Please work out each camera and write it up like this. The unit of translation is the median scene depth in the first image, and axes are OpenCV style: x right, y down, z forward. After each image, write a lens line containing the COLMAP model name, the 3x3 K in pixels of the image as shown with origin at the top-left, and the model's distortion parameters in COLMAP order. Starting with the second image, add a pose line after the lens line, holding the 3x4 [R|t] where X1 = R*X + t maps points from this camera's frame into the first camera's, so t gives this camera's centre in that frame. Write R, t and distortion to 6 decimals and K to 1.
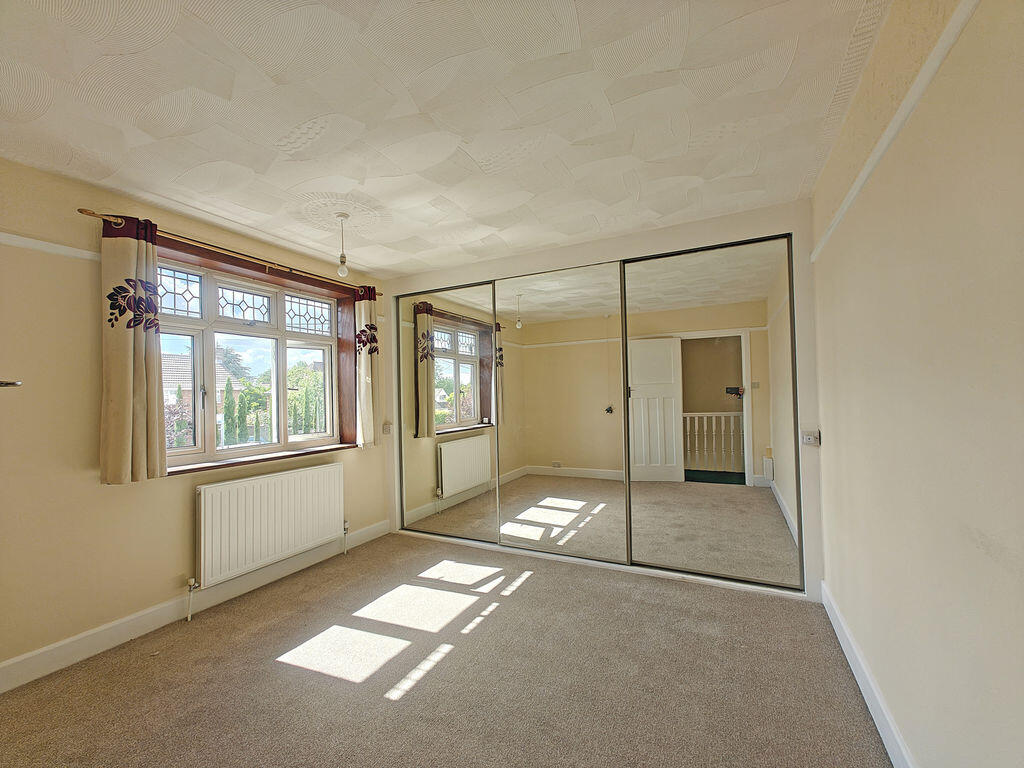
lens RADIAL K [[412.6, 0, 512.0], [0, 412.6, 384.0], [0, 0, 1]] dist [0.000689, -0.000079]
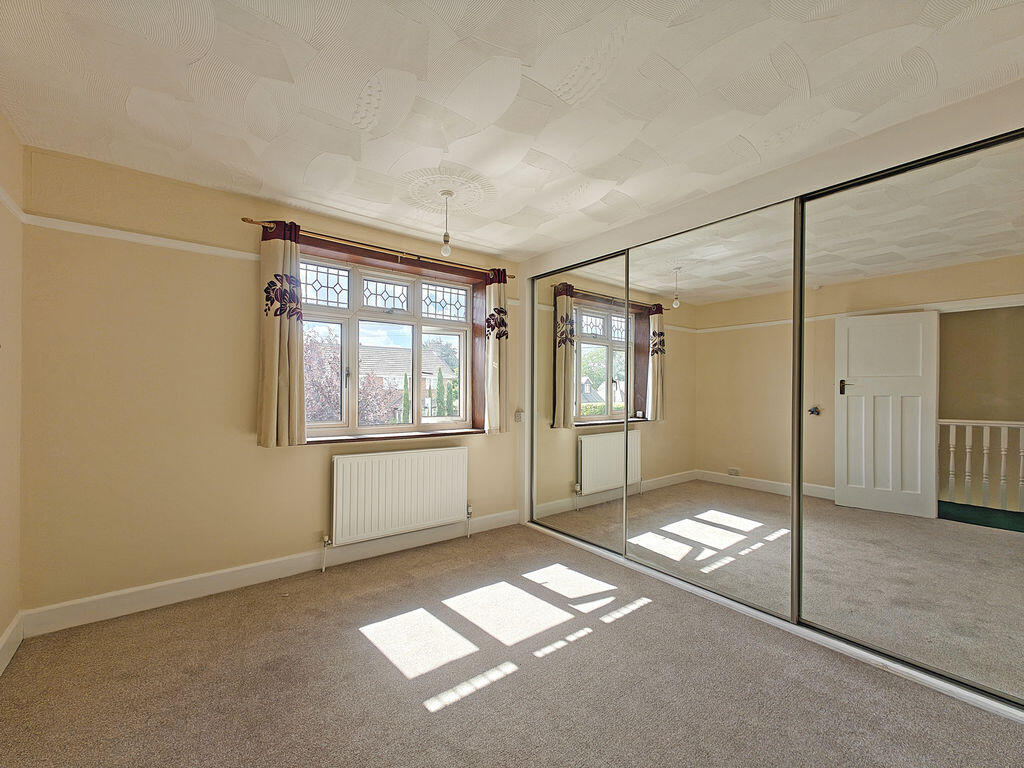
lens RADIAL K [[421.3, 0, 512.0], [0, 421.3, 384.0], [0, 0, 1]] dist [-0.030773, 0.027227]
pose [[0.909084, 0.025002, -0.415862, 0.116339], [-0.016397, 0.999571, 0.024251, 0.011388], [0.416290, -0.015227, 0.909104, 0.123596]]
